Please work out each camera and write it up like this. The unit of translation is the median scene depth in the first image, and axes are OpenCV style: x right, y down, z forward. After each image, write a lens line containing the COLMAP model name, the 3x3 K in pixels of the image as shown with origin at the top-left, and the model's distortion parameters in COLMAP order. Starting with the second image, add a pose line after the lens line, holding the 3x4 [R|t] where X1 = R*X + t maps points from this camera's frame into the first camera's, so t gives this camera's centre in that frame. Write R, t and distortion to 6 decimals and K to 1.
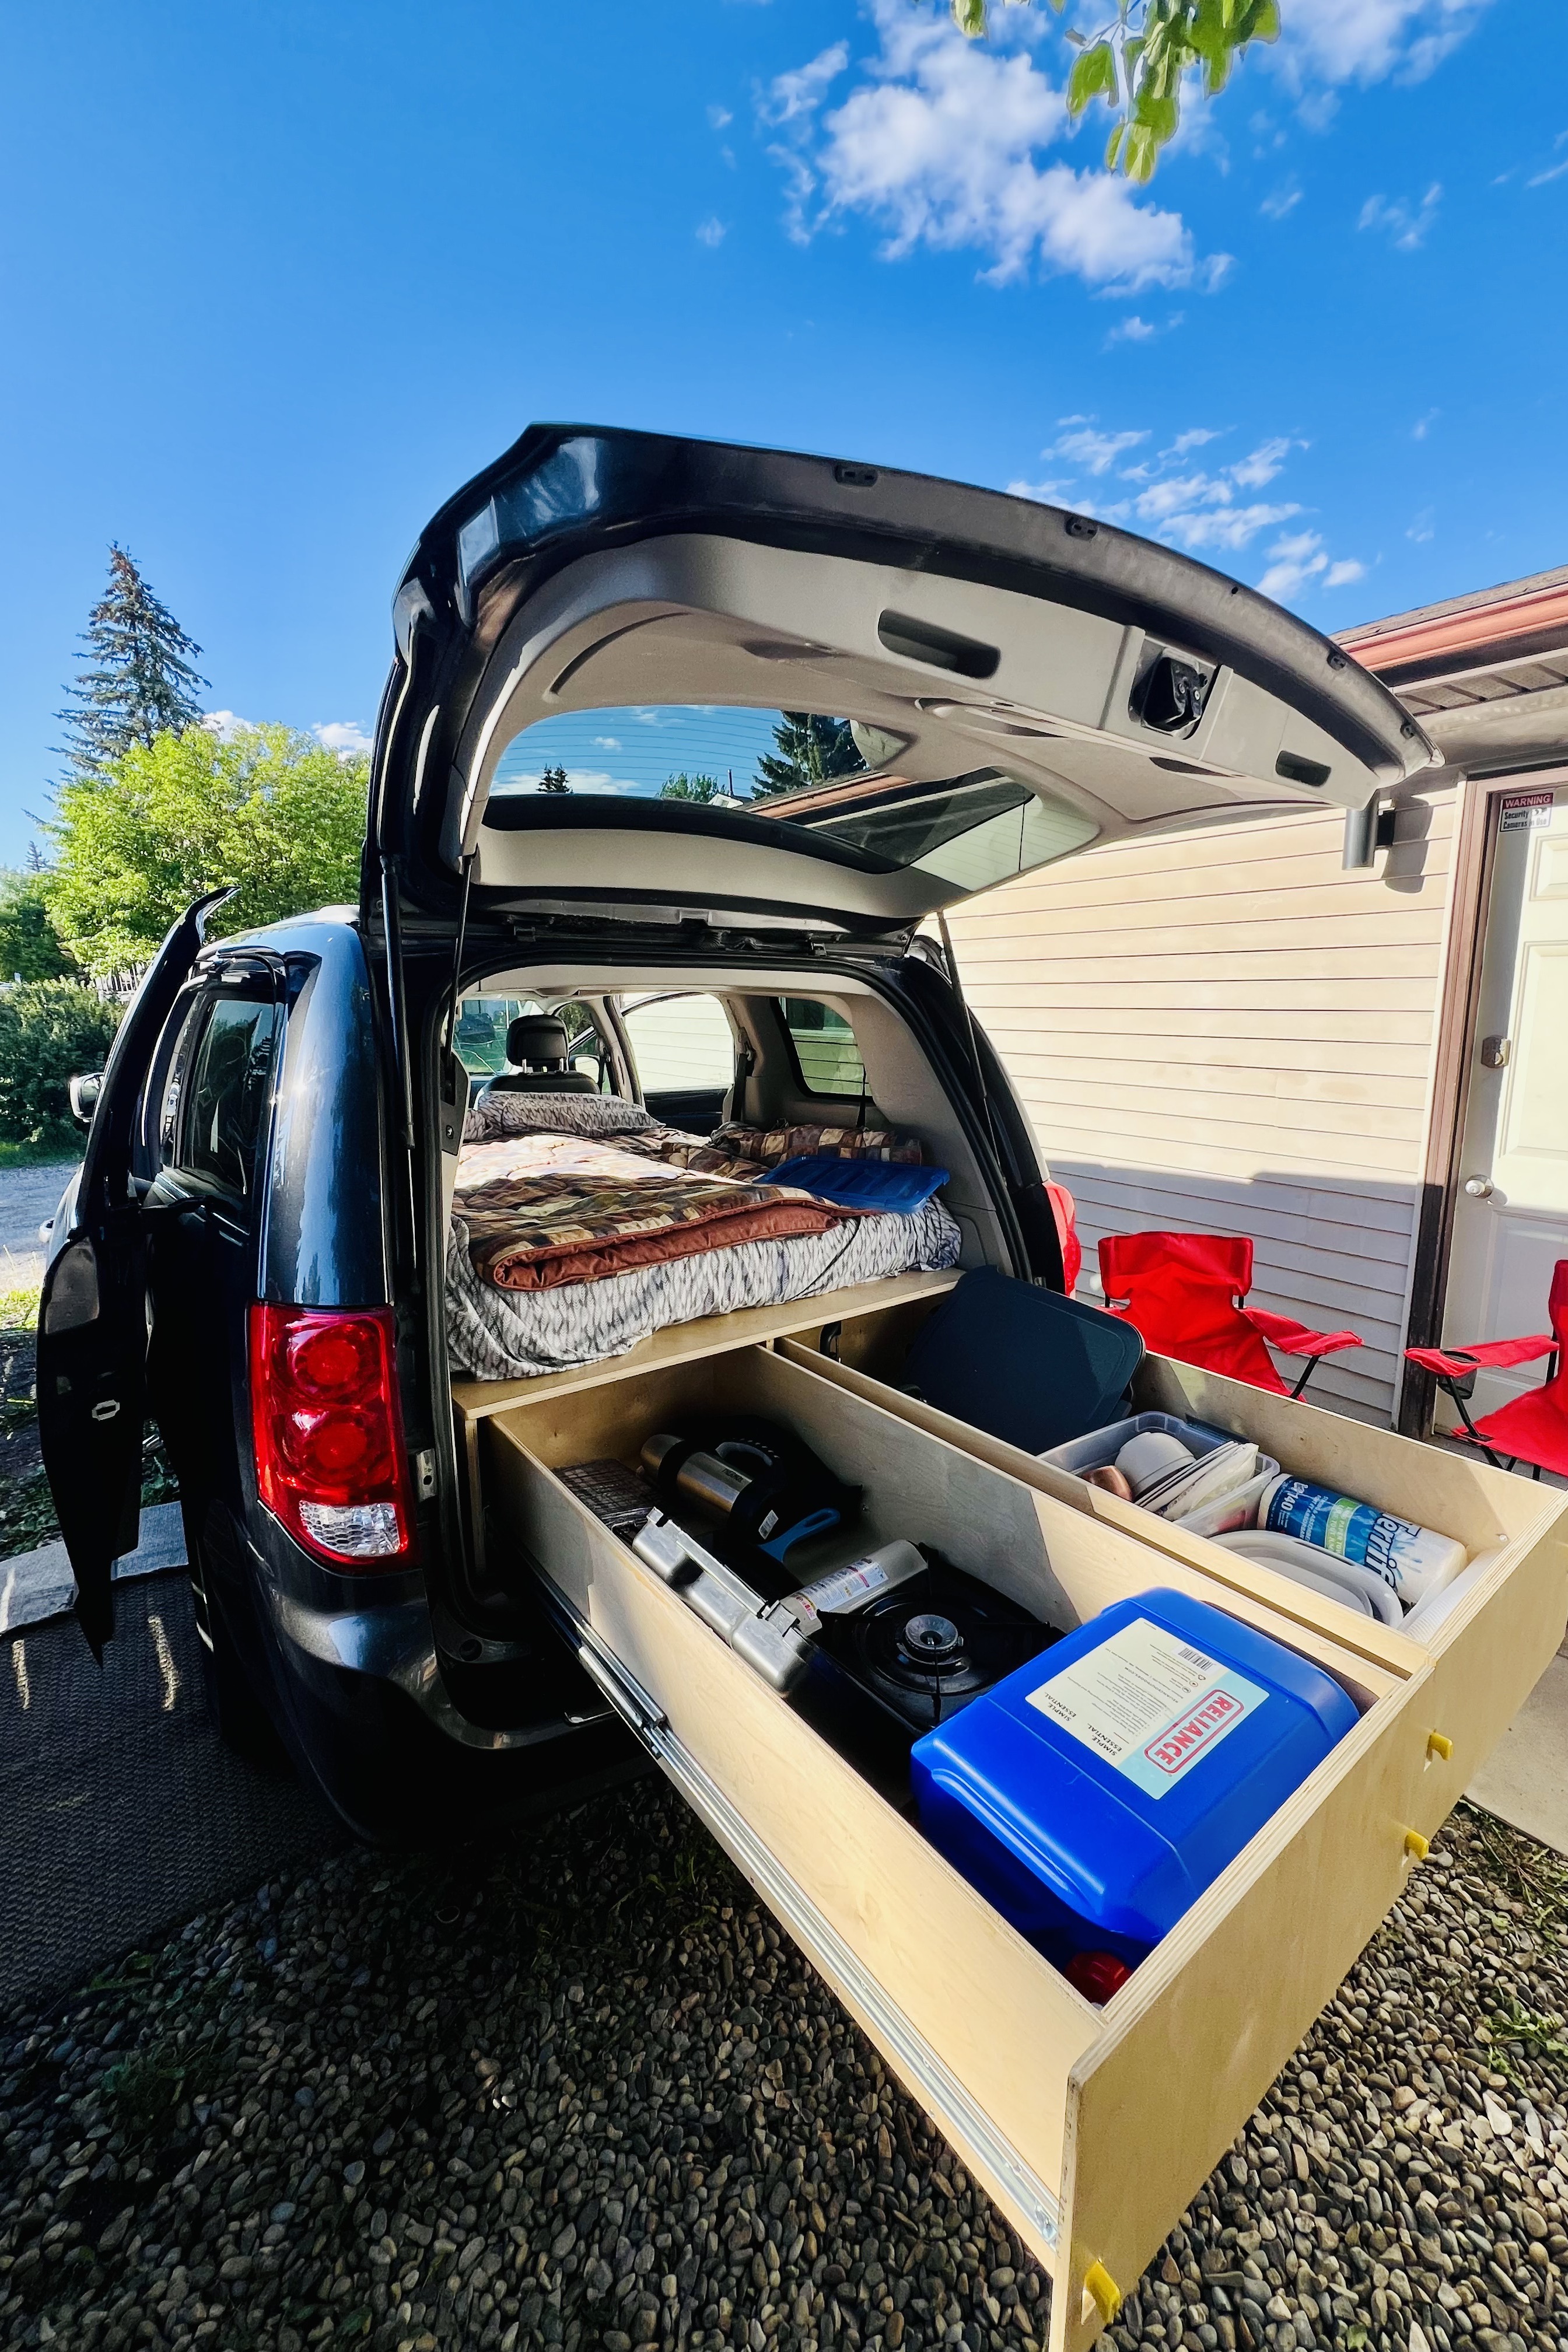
lens RADIAL K [[902.9, 0, 791.0], [0, 902.9, 1137.1], [0, 0, 1]] dist [-0.001220, -0.000058]
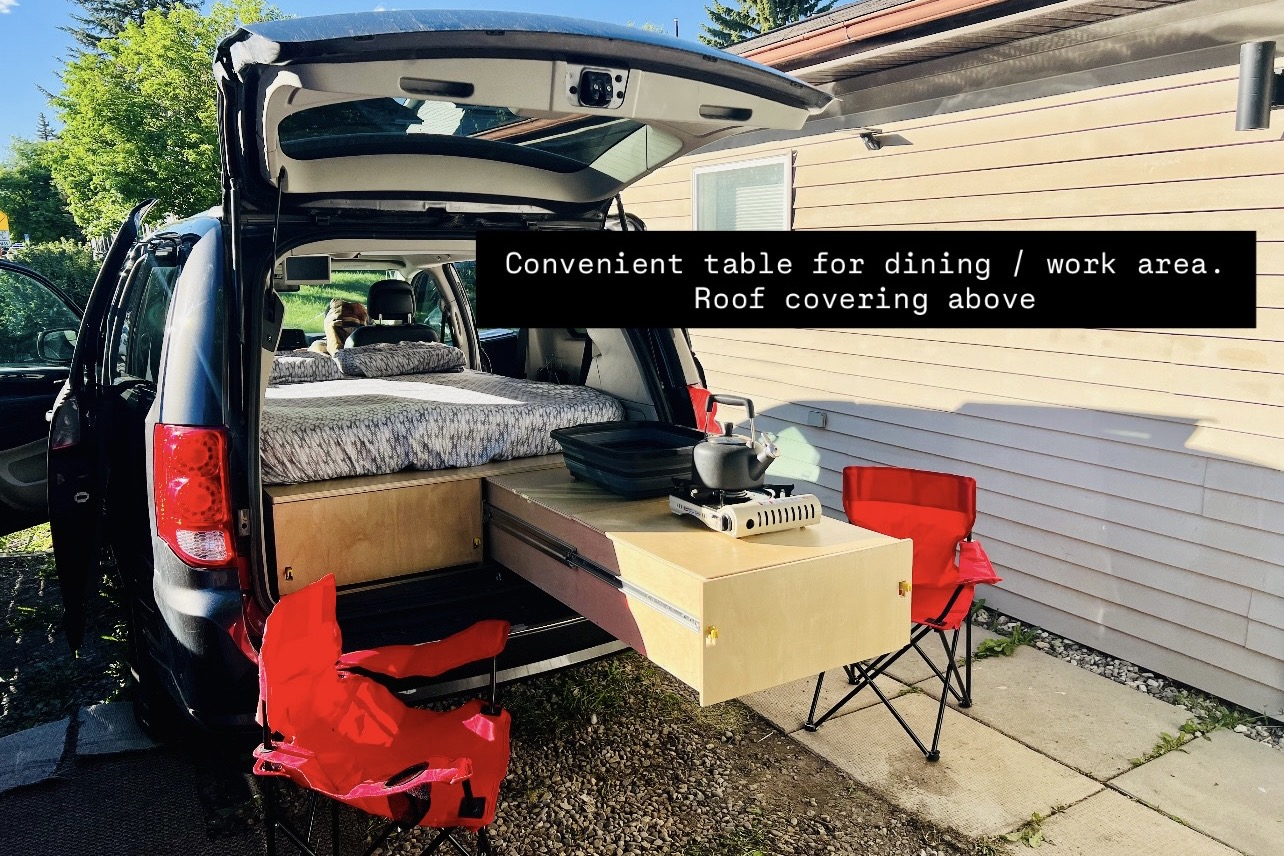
lens RADIAL K [[1099.0, 0, 642.0], [0, 1099.0, 428.0], [0, 0, 1]] dist [0.001994, 0.010759]
pose [[0.981583, 0.028363, -0.188921, 0.139440], [-0.028118, 0.999597, 0.003980, 0.026890], [0.188958, 0.001406, 0.981984, -0.179077]]
